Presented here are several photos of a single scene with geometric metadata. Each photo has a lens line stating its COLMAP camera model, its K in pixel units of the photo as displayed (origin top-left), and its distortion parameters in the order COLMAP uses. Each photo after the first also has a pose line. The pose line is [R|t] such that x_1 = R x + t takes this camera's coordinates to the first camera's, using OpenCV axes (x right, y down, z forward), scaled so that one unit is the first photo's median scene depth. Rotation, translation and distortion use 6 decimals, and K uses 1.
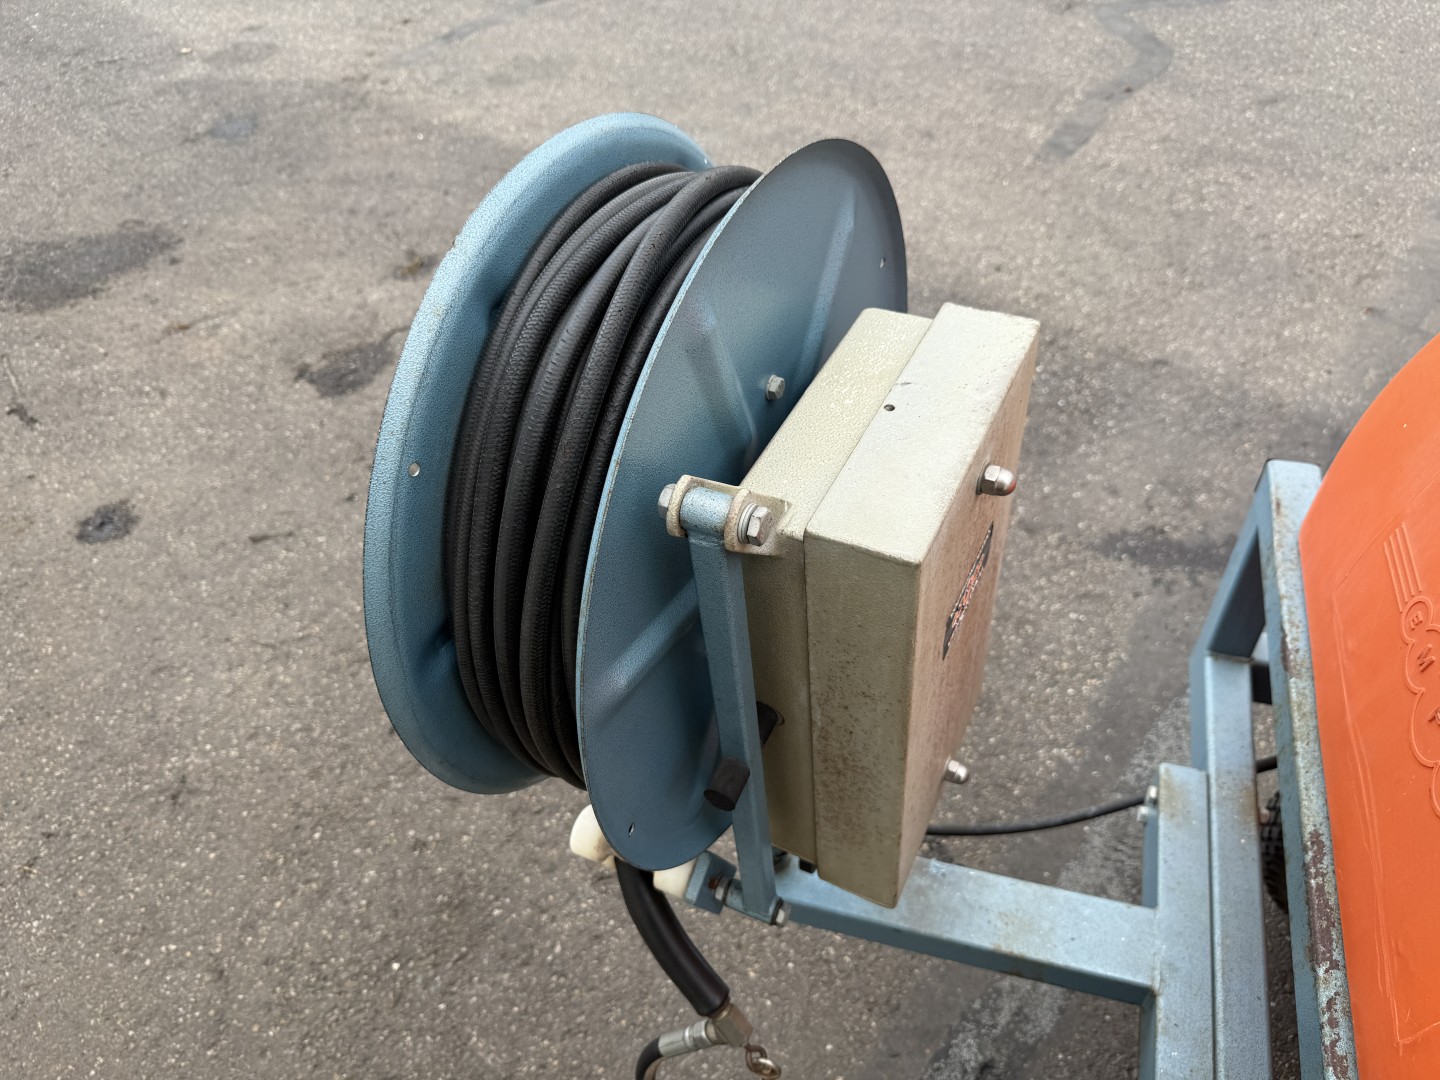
lens RADIAL K [[1067.2, 0, 720.0], [0, 1067.2, 540.0], [0, 0, 1]] dist [-0.001273, 0.007267]
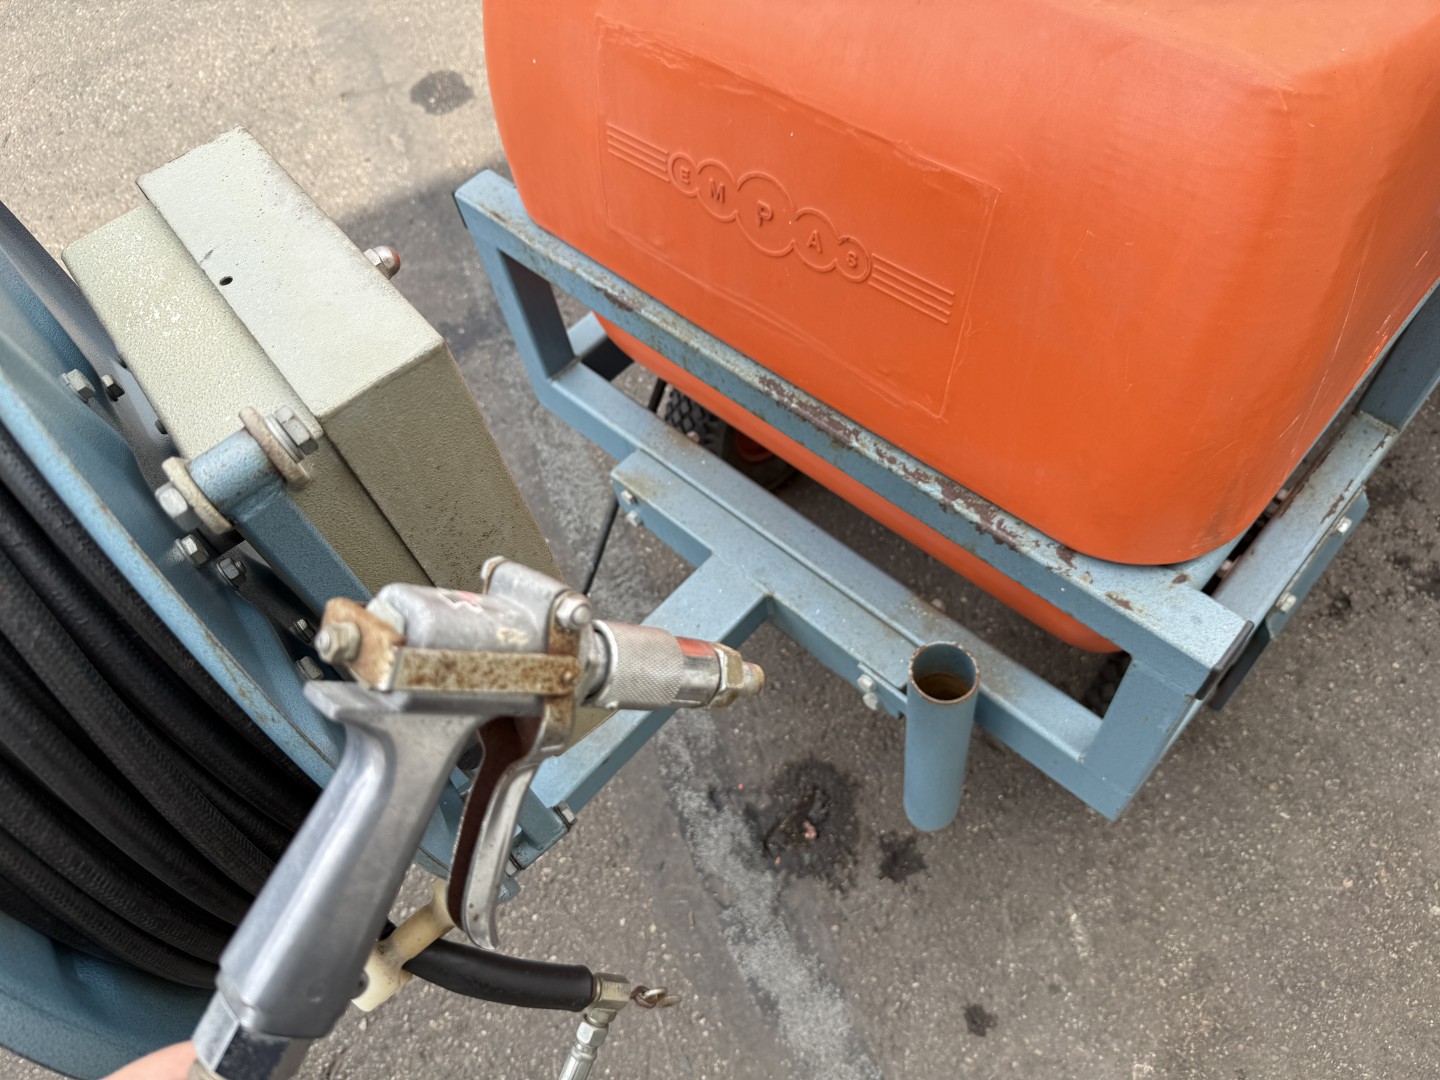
lens RADIAL K [[1030.9, 0, 720.0], [0, 1030.9, 540.0], [0, 0, 1]] dist [0.116280, -0.172575]
pose [[0.457010, -0.728846, 0.509828, -0.126825], [0.692462, 0.651289, 0.310353, 0.007499], [-0.558245, 0.211202, 0.802344, 0.130596]]
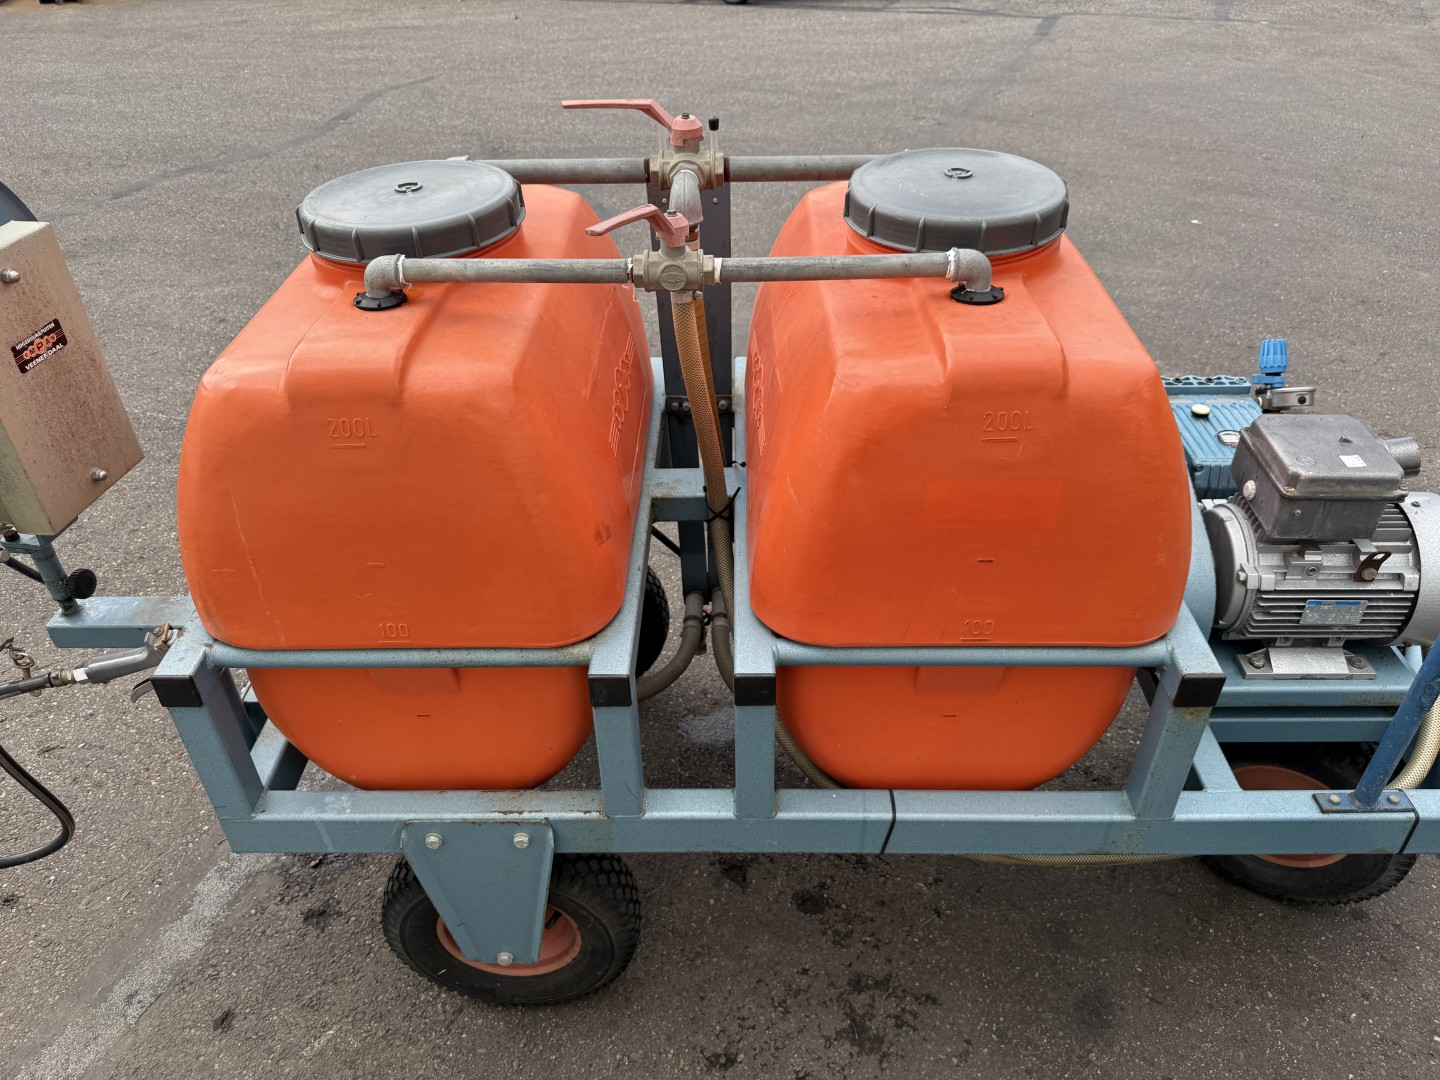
lens RADIAL K [[1067.2, 0, 720.0], [0, 1067.2, 540.0], [0, 0, 1]] dist [-0.001273, 0.007267]
pose [[0.967958, -0.102982, 0.229026, 0.805854], [0.143264, 0.975519, -0.166850, 0.750299], [-0.206236, 0.194315, 0.959014, -0.945935]]
